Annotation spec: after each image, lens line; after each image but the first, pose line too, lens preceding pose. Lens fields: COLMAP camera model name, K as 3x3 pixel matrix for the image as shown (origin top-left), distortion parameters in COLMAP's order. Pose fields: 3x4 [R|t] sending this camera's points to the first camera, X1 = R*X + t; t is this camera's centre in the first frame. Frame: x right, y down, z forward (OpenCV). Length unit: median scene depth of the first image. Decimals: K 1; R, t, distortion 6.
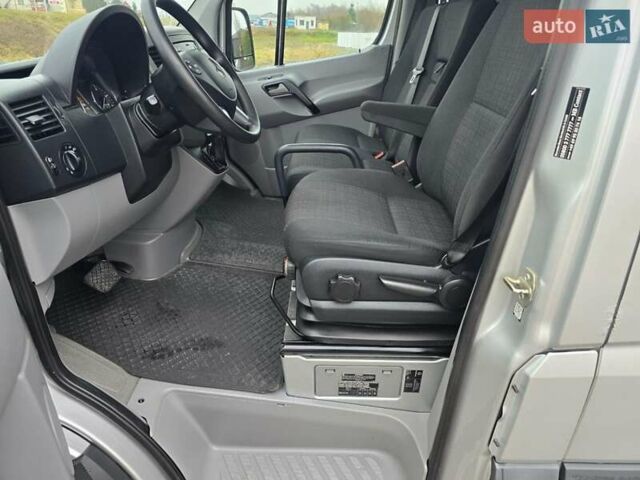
lens RADIAL K [[426.9, 0, 326.7], [0, 426.9, 235.1], [0, 0, 1]] dist [0.067562, -0.058395]
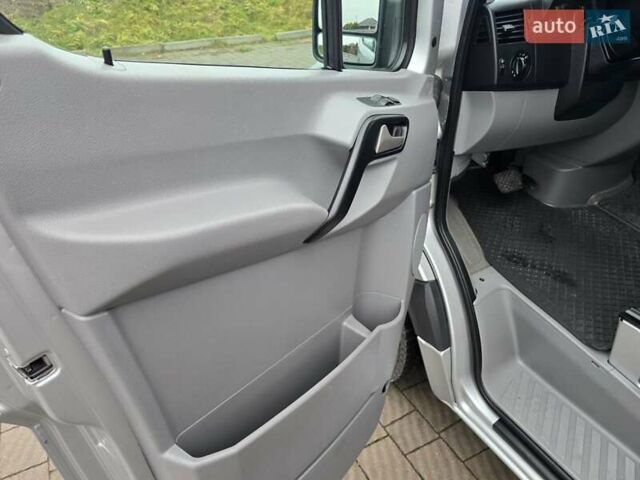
lens RADIAL K [[426.9, 0, 322.5], [0, 426.9, 228.9], [0, 0, 1]] dist [0.067562, -0.058395]
pose [[0.503063, 0.437170, -0.745527, 0.174692], [-0.345374, 0.892446, 0.290272, 0.052934], [0.792240, 0.111460, 0.599943, -0.092285]]
